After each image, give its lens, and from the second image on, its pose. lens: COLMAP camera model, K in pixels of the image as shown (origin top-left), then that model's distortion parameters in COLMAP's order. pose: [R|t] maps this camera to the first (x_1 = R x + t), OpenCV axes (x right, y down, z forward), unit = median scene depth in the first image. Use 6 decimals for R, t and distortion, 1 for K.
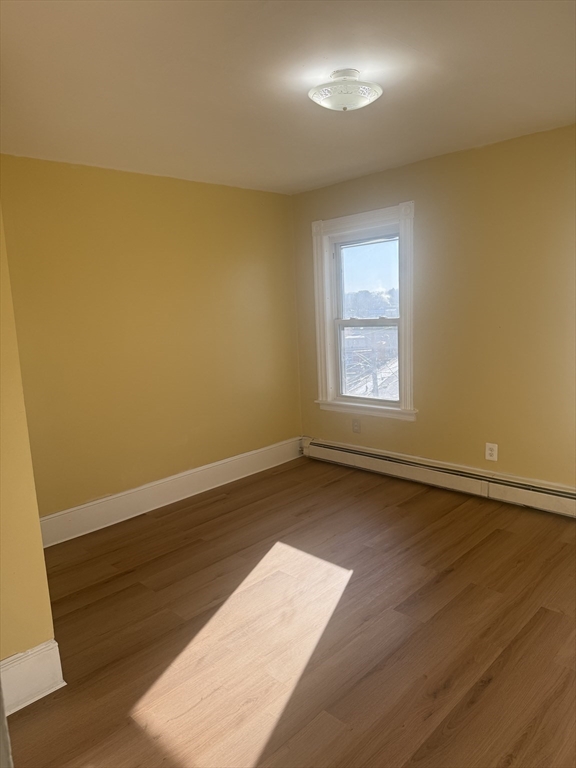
lens RADIAL K [[540.6, 0, 287.6], [0, 540.6, 380.2], [0, 0, 1]] dist [0.104939, -0.142577]
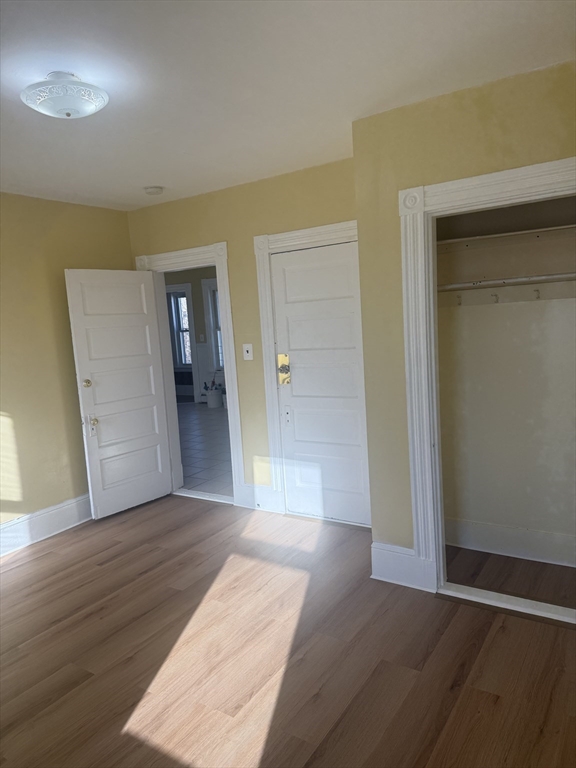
lens RADIAL K [[540.6, 0, 287.6], [0, 540.6, 380.2], [0, 0, 1]] dist [0.104939, -0.142577]
pose [[-0.973024, 0.141675, -0.182080, -0.016900], [0.088645, 0.958238, 0.271887, -0.240035], [0.212996, 0.248412, -0.944947, 1.632357]]
